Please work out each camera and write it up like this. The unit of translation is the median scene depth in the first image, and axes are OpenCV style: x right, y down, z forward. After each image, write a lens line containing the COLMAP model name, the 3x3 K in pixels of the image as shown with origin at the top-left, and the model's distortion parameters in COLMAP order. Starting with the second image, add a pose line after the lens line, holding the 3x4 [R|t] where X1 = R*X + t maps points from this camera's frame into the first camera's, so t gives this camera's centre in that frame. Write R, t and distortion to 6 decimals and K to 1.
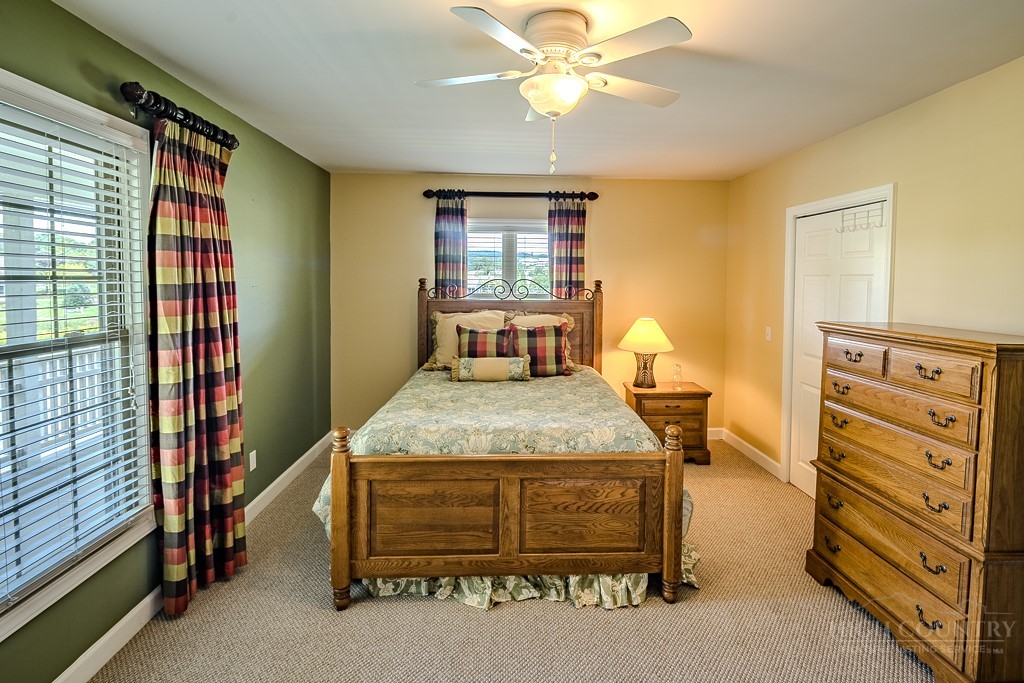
lens RADIAL K [[515.3, 0, 511.5], [0, 515.3, 282.1], [0, 0, 1]] dist [0.000730, 0.000191]
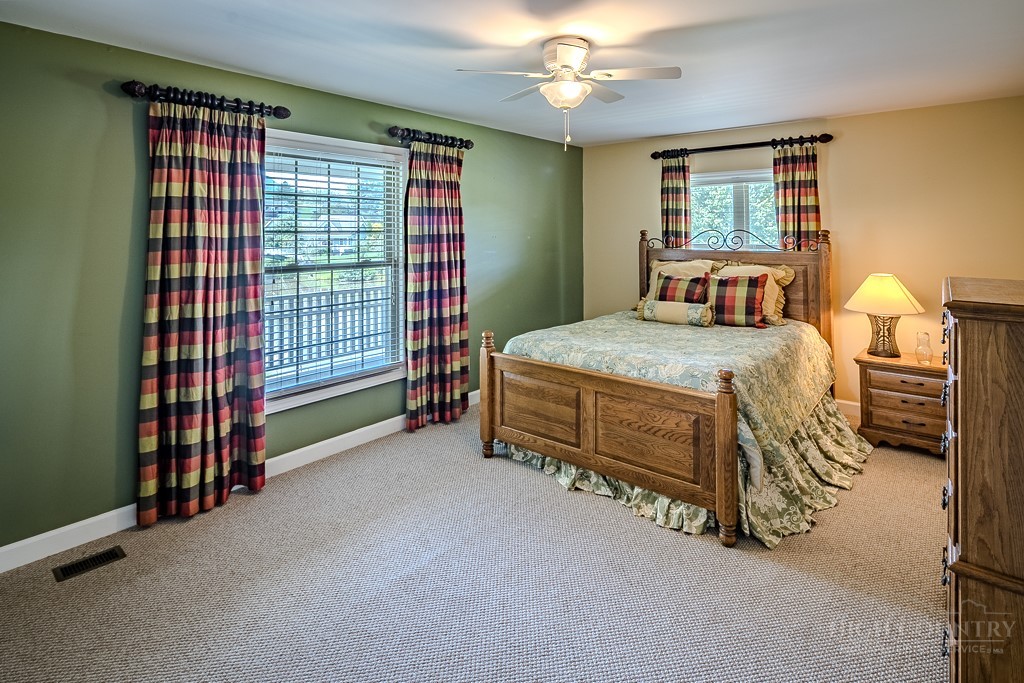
lens RADIAL K [[515.2, 0, 532.3], [0, 515.2, 195.8], [0, 0, 1]] dist [0.000960, -0.000207]
pose [[0.757767, -0.055243, -0.650182, 0.714651], [0.004803, 0.996855, -0.079101, 0.010999], [0.652507, 0.056817, 0.755649, -0.058134]]
